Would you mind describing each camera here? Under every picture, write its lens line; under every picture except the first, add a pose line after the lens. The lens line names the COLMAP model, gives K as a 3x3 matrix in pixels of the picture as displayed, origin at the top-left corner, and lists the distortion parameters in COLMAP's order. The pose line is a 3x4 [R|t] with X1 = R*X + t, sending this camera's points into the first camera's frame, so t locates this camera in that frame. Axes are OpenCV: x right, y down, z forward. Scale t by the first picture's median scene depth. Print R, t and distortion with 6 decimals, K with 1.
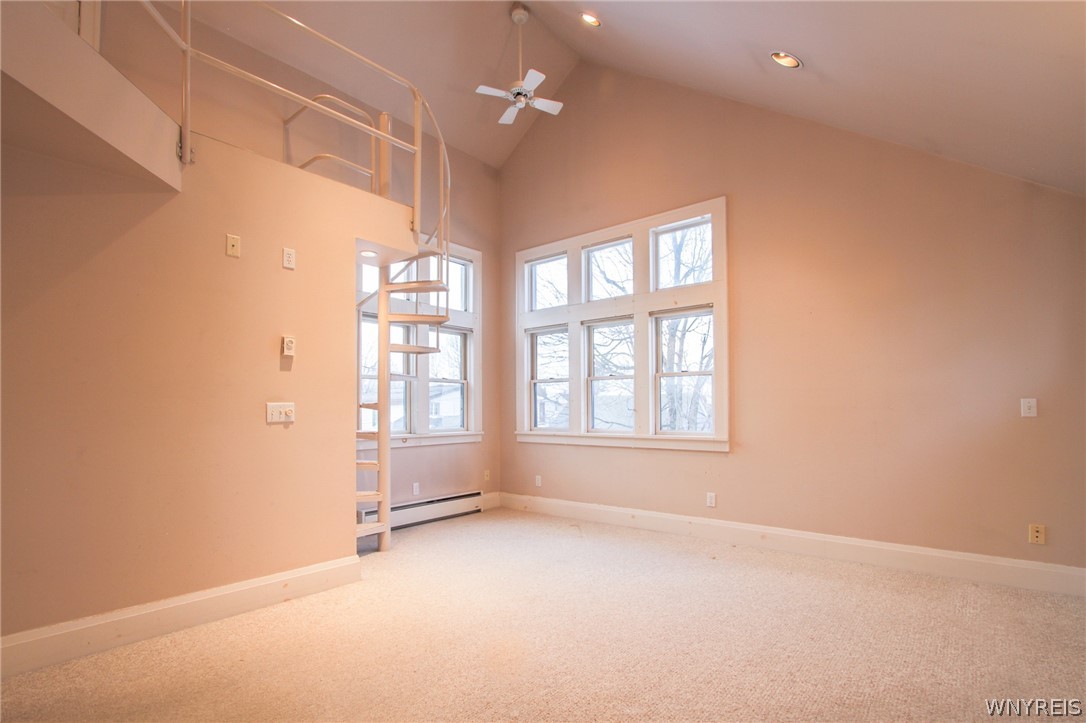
lens RADIAL K [[517.1, 0, 546.0], [0, 517.1, 391.0], [0, 0, 1]] dist [-0.002062, -0.000198]
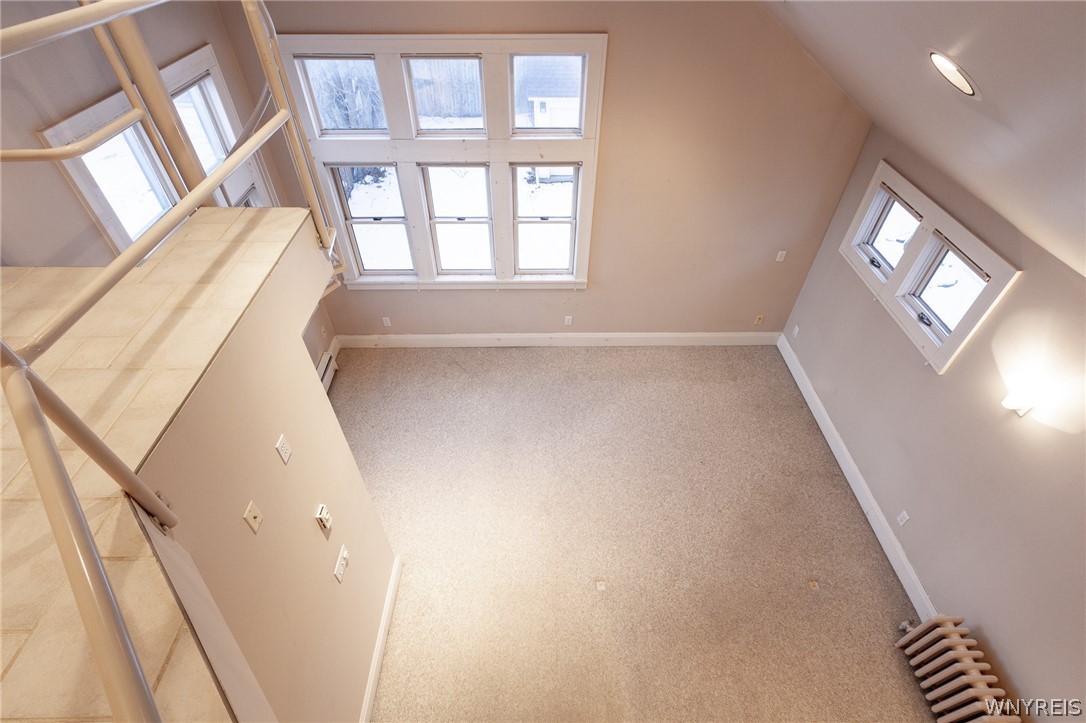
lens RADIAL K [[507.7, 0, 543.0], [0, 507.7, 361.5], [0, 0, 1]] dist [0.000726, 0.000089]
pose [[0.767931, -0.428702, 0.475916, -0.325783], [-0.035484, 0.713386, 0.699872, -0.533339], [-0.639549, -0.554341, 0.532620, 0.316268]]
